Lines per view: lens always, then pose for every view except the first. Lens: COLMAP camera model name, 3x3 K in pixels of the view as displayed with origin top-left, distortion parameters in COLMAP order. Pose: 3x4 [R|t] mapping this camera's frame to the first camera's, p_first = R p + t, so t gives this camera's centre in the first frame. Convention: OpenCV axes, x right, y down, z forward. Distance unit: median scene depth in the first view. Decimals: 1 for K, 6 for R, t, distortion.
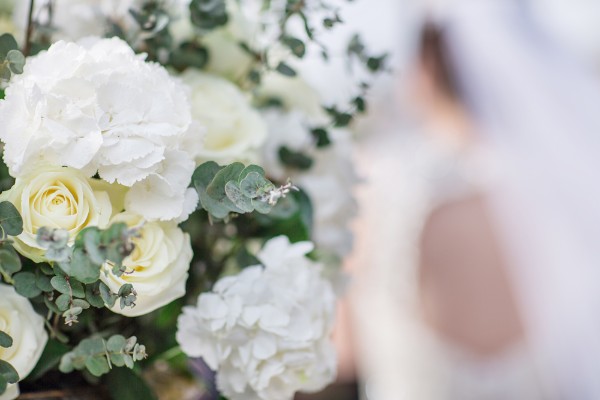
lens RADIAL K [[1459.3, 0, 300.0], [0, 1459.3, 200.0], [0, 0, 1]] dist [0.341950, 0.053746]
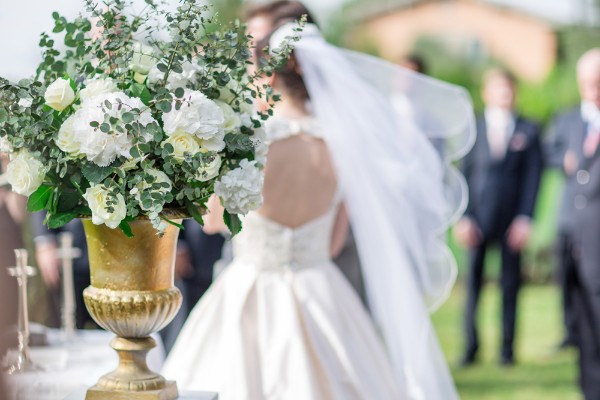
lens RADIAL K [[1459.3, 0, 300.0], [0, 1459.3, 200.0], [0, 0, 1]] dist [0.341950, 0.053746]
pose [[0.987506, 0.032087, 0.154281, -0.377872], [-0.038113, 0.998615, 0.036259, -0.001674], [-0.152904, -0.041686, 0.987361, -2.036944]]
